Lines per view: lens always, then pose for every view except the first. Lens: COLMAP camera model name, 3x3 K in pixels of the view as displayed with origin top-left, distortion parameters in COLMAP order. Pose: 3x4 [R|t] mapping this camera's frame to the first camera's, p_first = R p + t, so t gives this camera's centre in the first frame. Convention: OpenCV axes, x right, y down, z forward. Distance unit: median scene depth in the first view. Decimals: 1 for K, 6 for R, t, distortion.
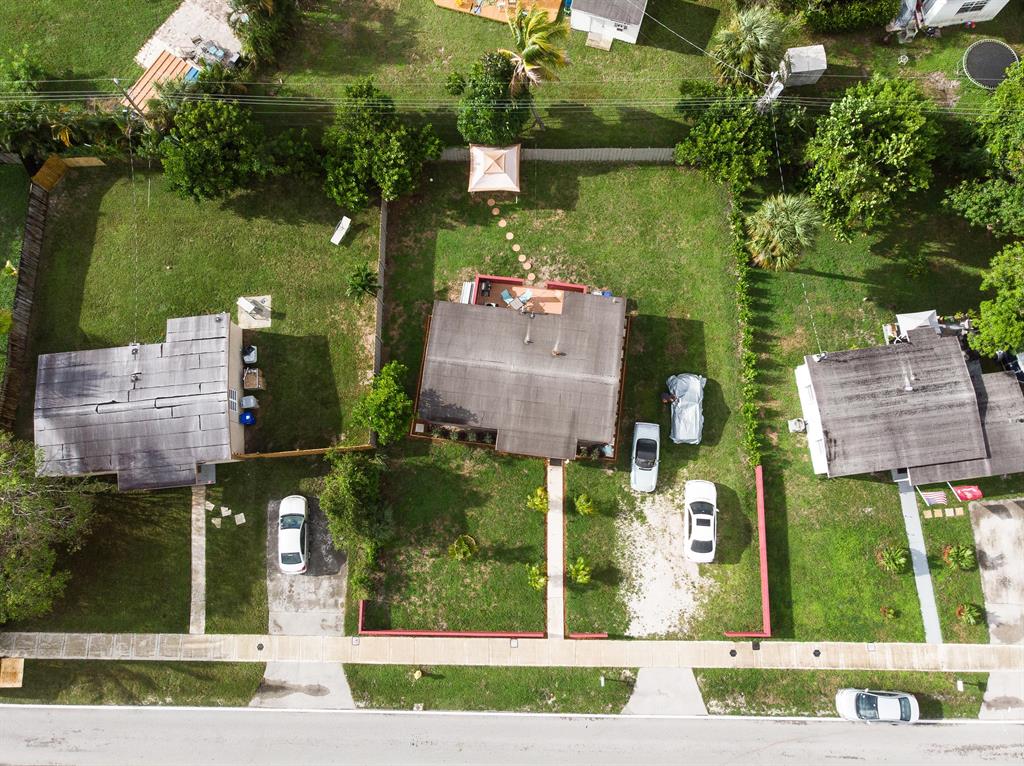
lens RADIAL K [[754.8, 0, 512.0], [0, 754.8, 383.0], [0, 0, 1]] dist [-0.005819, 0.003268]
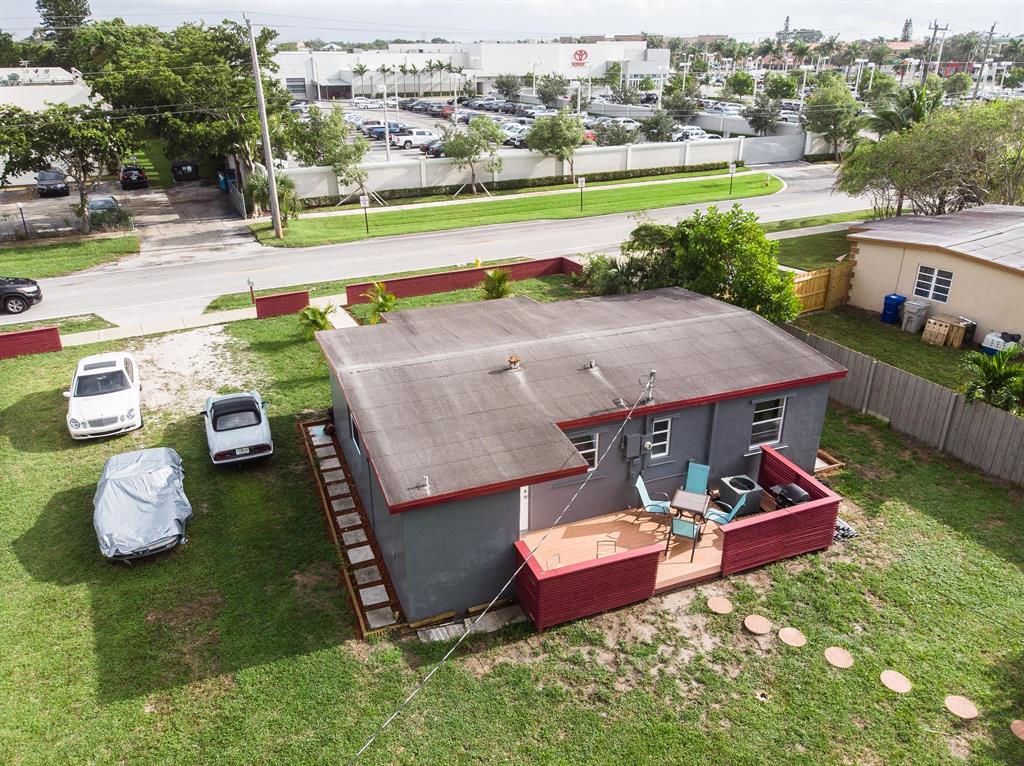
lens RADIAL K [[754.8, 0, 512.0], [0, 754.8, 383.0], [0, 0, 1]] dist [-0.005819, 0.003268]
pose [[-0.877813, 0.217198, -0.426929, 0.207971], [-0.465529, -0.176926, 0.867168, -0.347343], [0.112813, 0.959959, 0.256420, 0.827848]]
